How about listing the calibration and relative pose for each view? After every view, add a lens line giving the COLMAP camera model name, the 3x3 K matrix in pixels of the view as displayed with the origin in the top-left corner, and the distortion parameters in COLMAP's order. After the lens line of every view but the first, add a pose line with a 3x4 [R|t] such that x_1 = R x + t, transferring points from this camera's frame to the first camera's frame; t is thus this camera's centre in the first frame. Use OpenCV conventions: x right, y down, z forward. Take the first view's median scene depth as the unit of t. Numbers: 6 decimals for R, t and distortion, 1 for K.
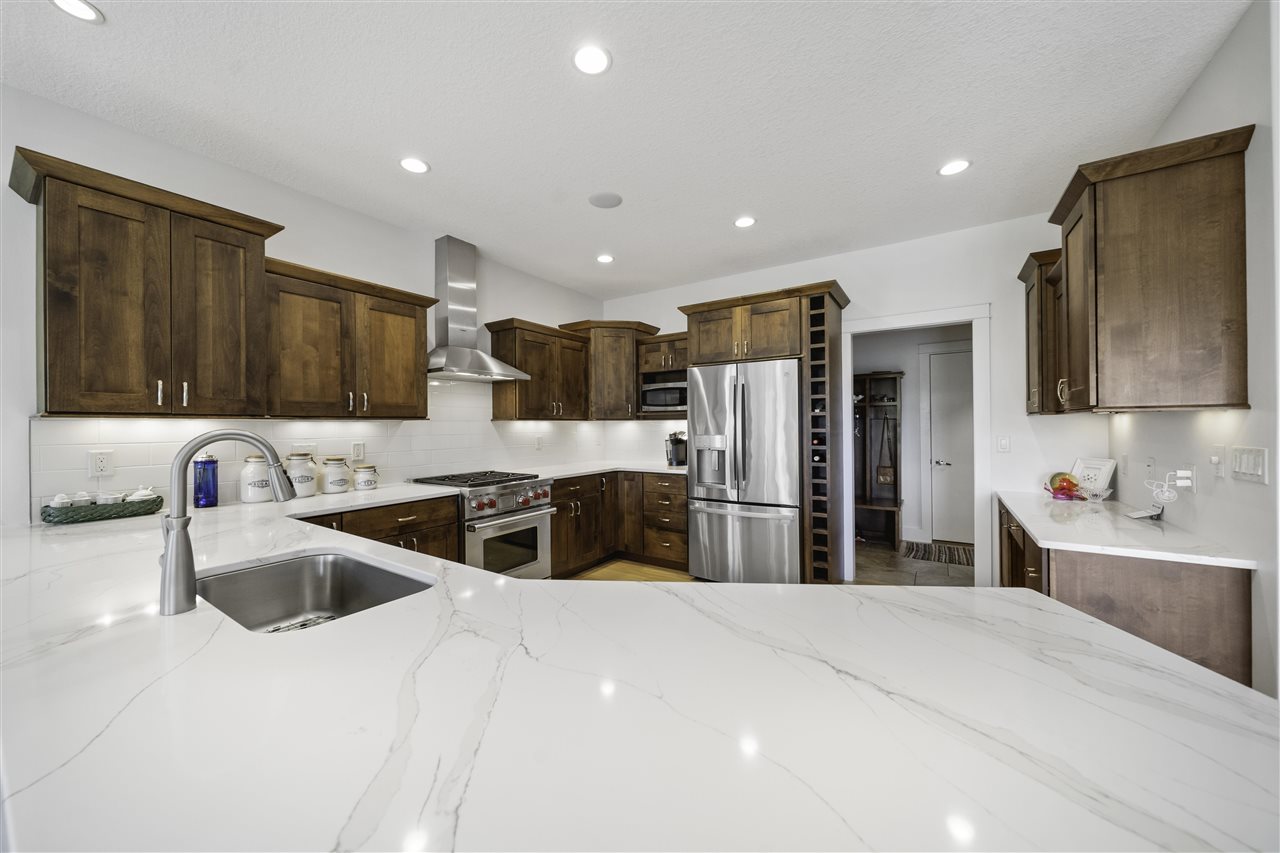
lens RADIAL K [[453.7, 0, 633.3], [0, 453.7, 425.9], [0, 0, 1]] dist [-0.000432, -0.000044]
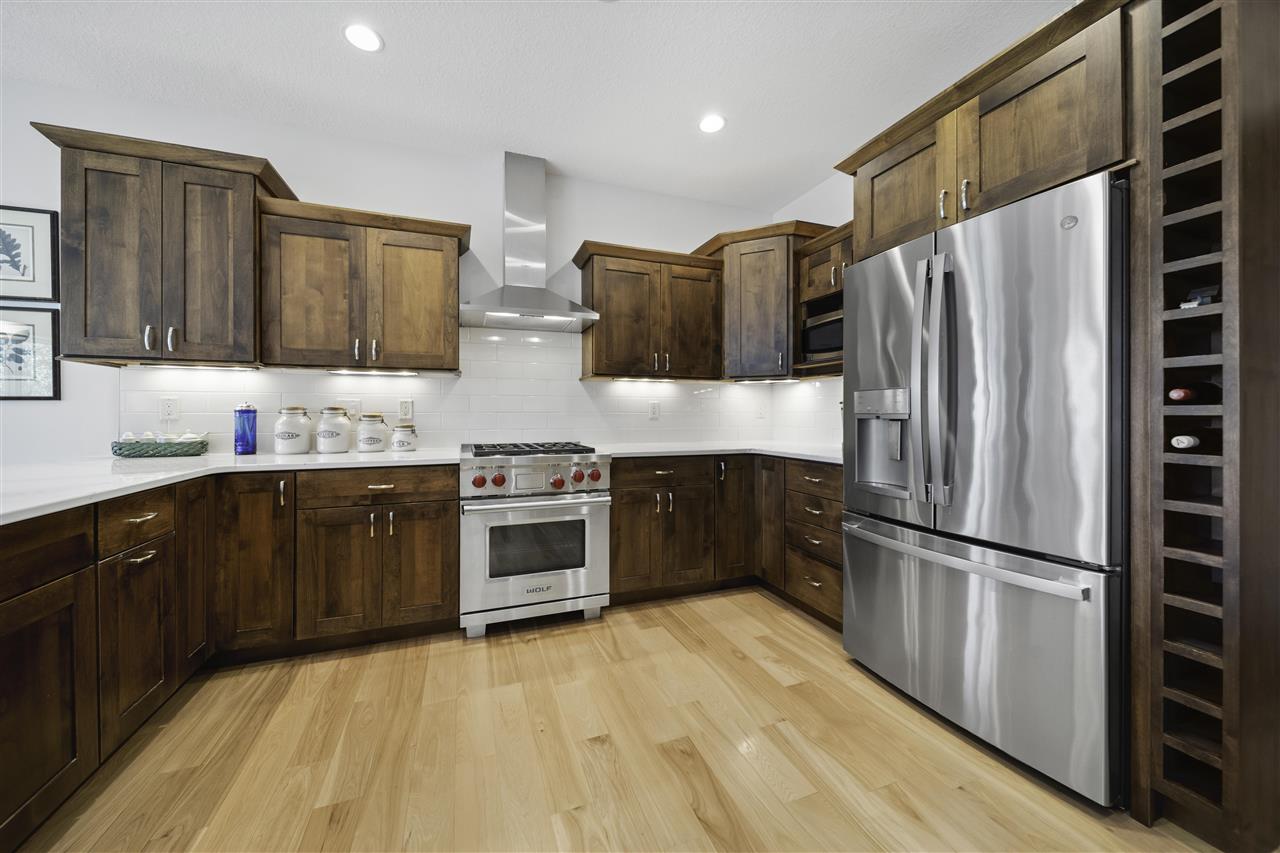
lens RADIAL K [[452.2, 0, 631.3], [0, 452.2, 416.9], [0, 0, 1]] dist [-0.002563, 0.000048]
pose [[0.808437, 0.011347, -0.588474, 0.262795], [-0.007199, 0.999930, 0.009391, 0.052107], [0.588539, -0.003356, 0.808462, 0.466482]]
